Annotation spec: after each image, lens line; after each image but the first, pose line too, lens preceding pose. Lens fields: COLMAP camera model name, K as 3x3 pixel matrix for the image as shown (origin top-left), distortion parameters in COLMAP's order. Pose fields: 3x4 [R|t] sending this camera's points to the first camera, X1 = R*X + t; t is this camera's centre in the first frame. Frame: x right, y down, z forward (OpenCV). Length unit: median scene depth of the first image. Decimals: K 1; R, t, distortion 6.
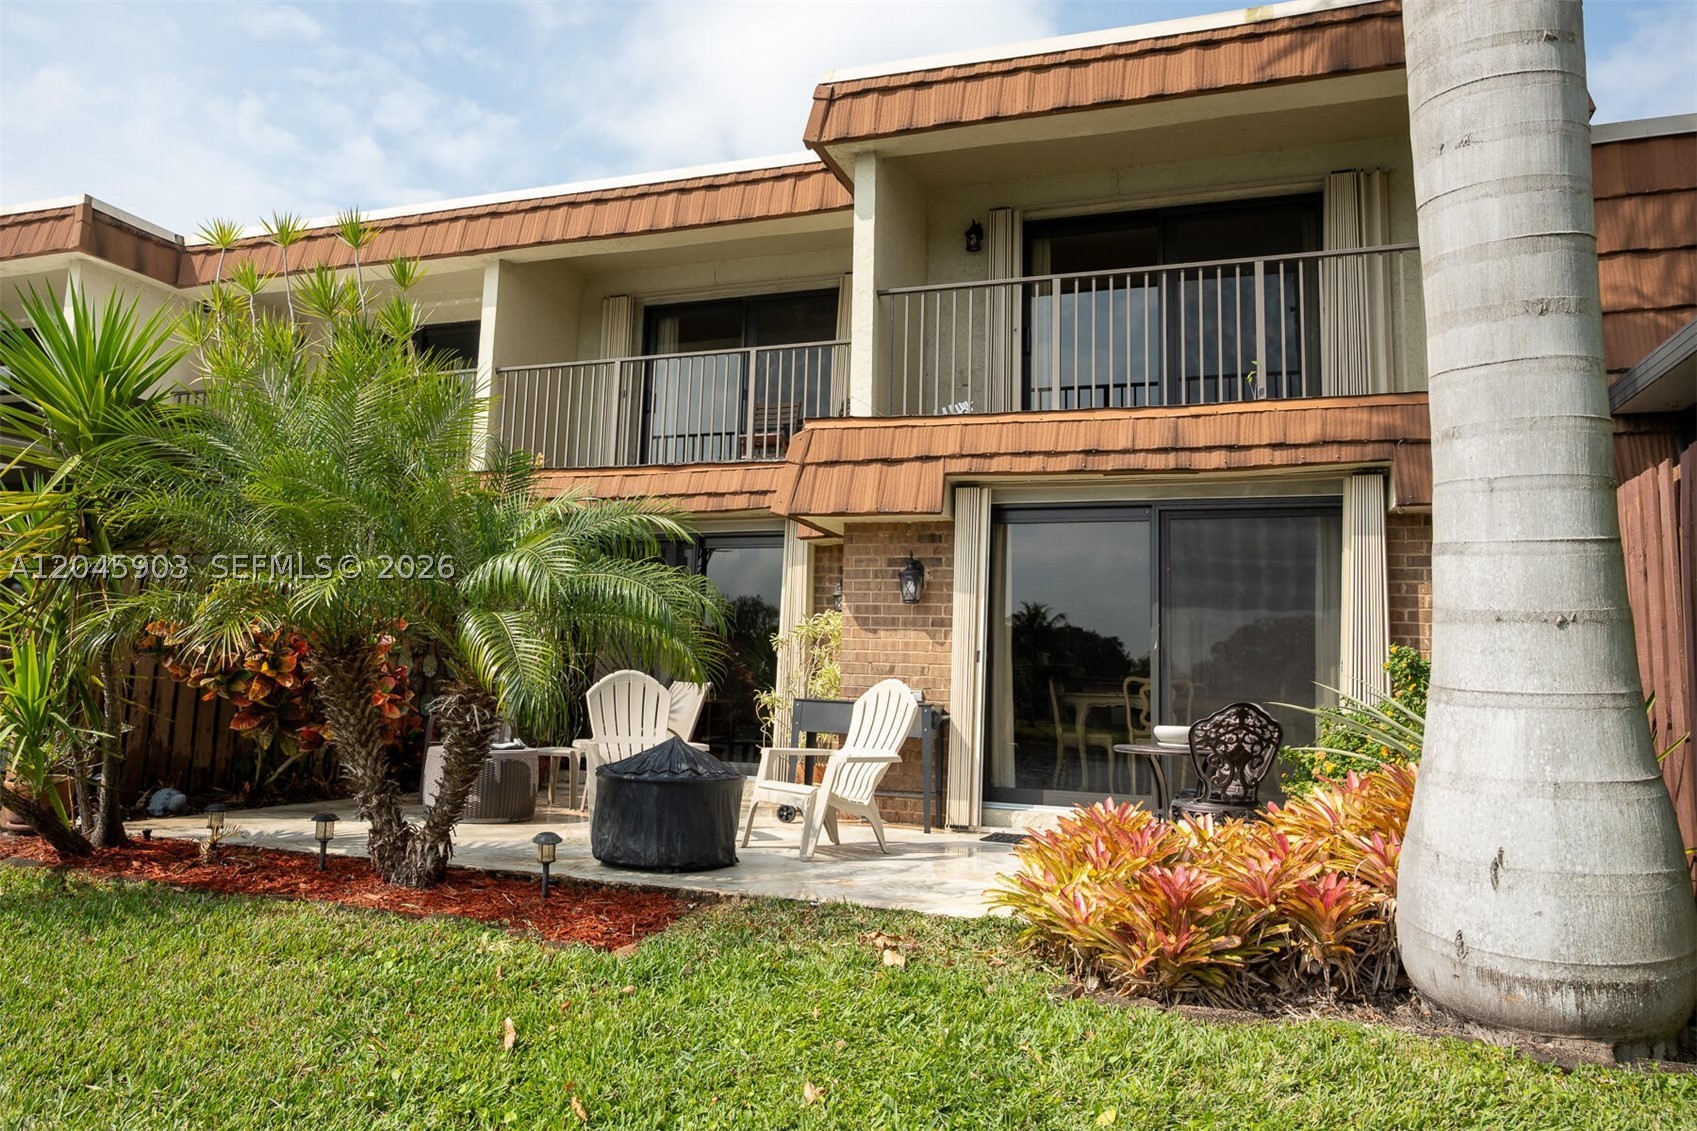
lens RADIAL K [[1135.0, 0, 850.2], [0, 1135.0, 615.6], [0, 0, 1]] dist [-0.002146, 0.001790]
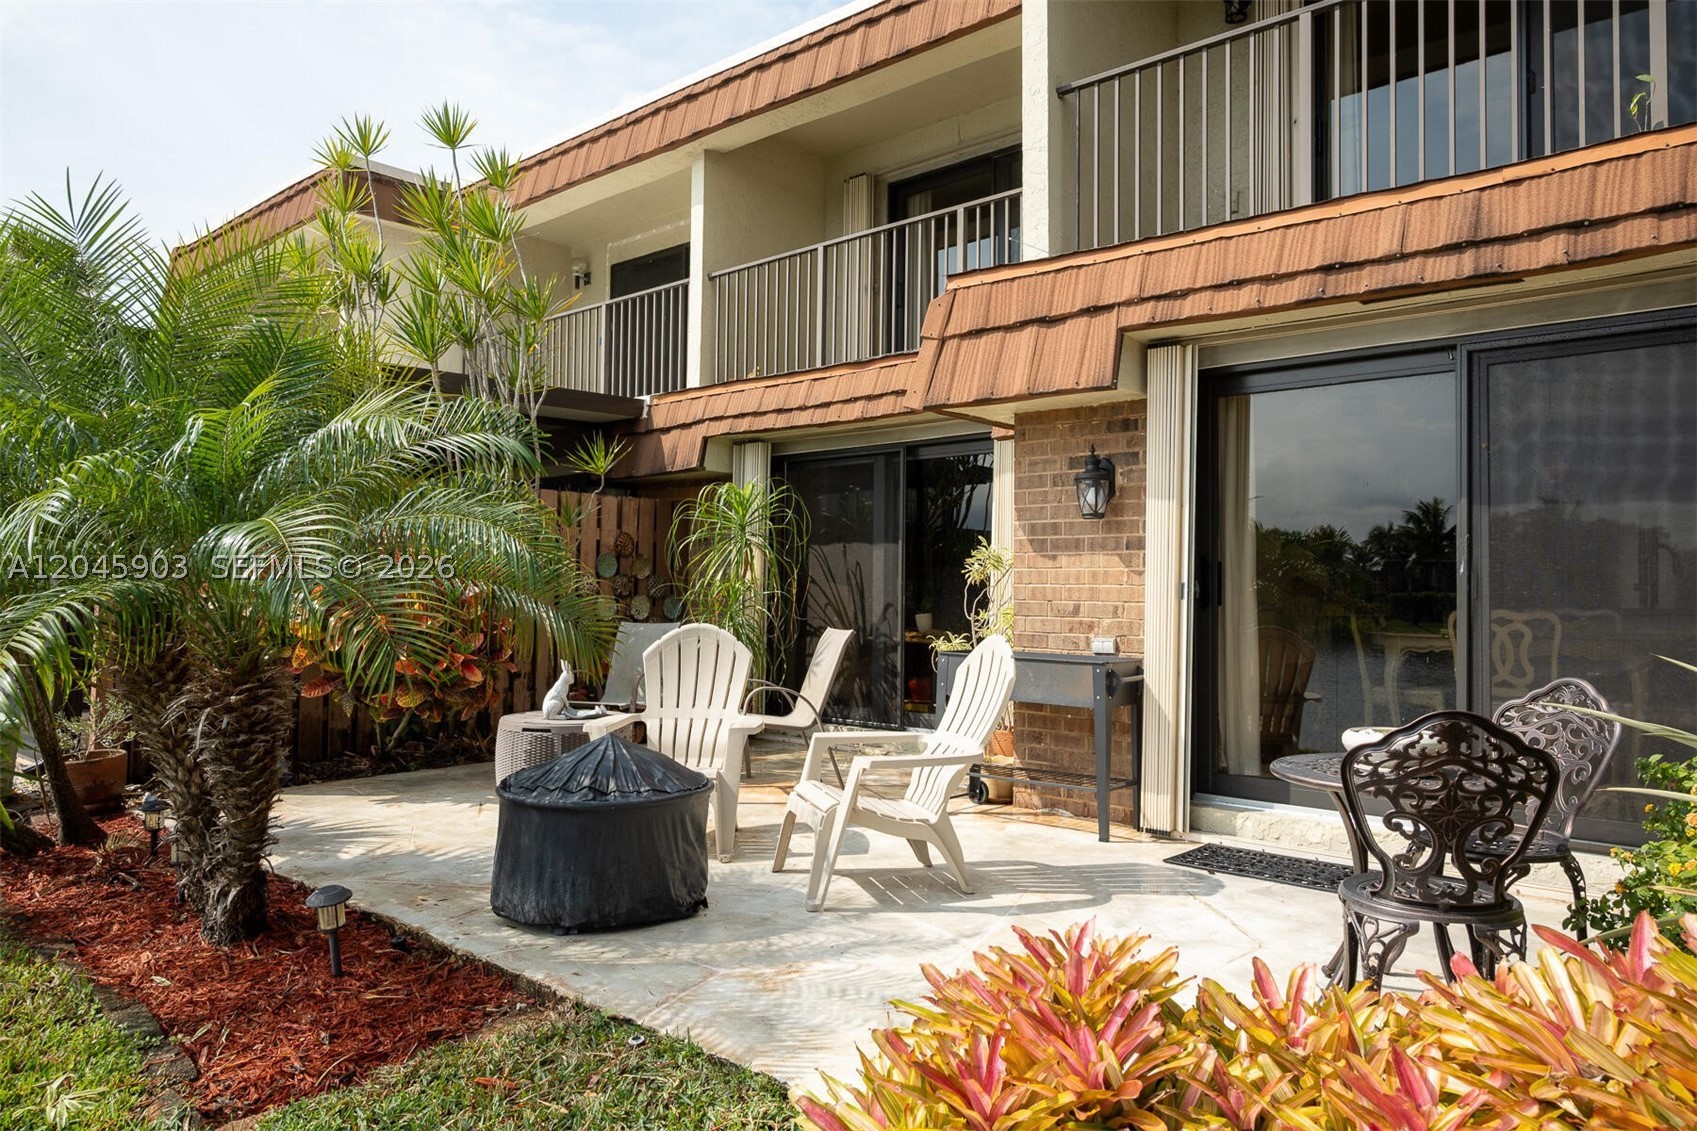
lens RADIAL K [[1135.0, 0, 850.2], [0, 1135.0, 615.6], [0, 0, 1]] dist [-0.002146, 0.001790]
pose [[0.936437, -0.018759, -0.350333, 0.164237], [0.045125, 0.996715, 0.067249, -0.004896], [0.347921, -0.078783, 0.934208, 0.275580]]
